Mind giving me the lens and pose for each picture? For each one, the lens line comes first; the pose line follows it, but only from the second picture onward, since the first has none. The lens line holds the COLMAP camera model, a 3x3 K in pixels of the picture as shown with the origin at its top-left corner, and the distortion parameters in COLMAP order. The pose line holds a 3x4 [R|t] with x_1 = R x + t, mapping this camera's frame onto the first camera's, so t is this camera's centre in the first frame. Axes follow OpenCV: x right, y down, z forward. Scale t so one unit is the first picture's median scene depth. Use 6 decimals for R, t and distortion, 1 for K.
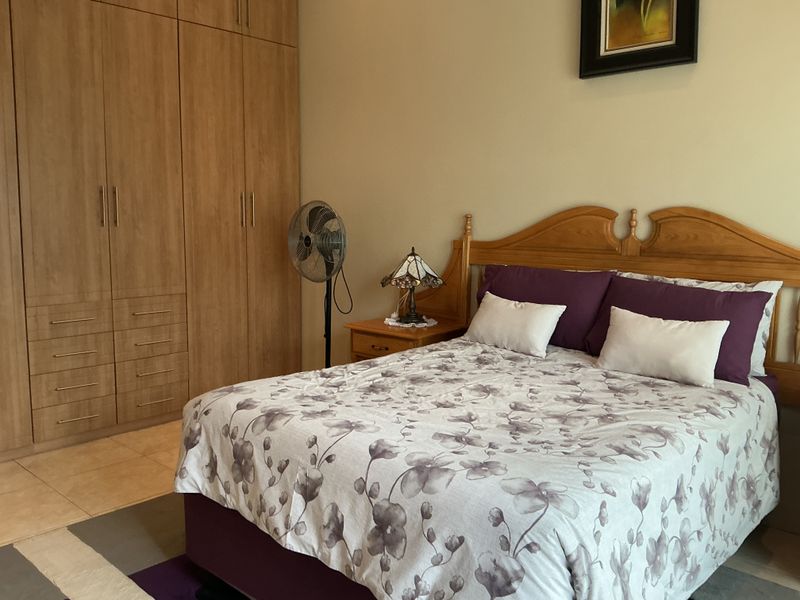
lens RADIAL K [[671.3, 0, 400.0], [0, 671.3, 300.0], [0, 0, 1]] dist [0.115367, -0.222589]
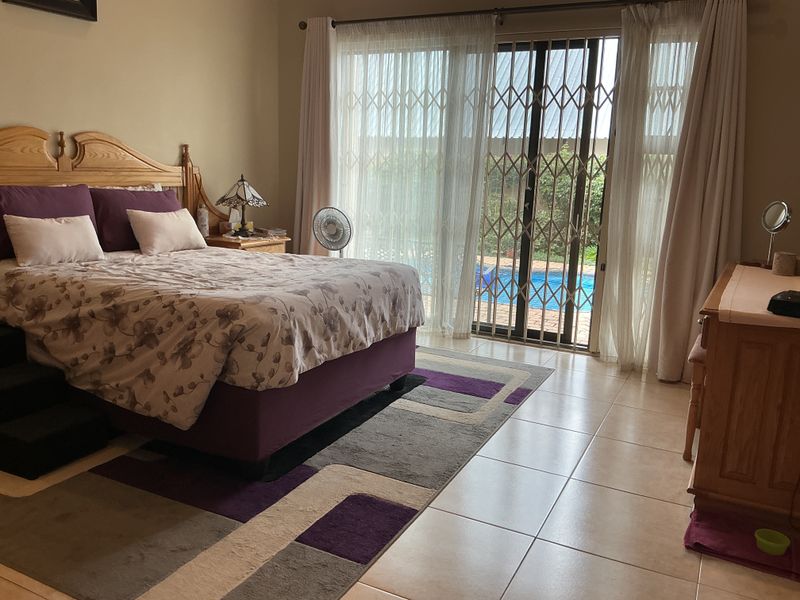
lens RADIAL K [[671.3, 0, 400.0], [0, 671.3, 300.0], [0, 0, 1]] dist [0.115367, -0.222589]
pose [[-0.269215, -0.208923, 0.940146, -1.593831], [0.081845, 0.967692, 0.238481, -0.132588], [-0.959596, 0.141149, -0.243418, 1.201203]]
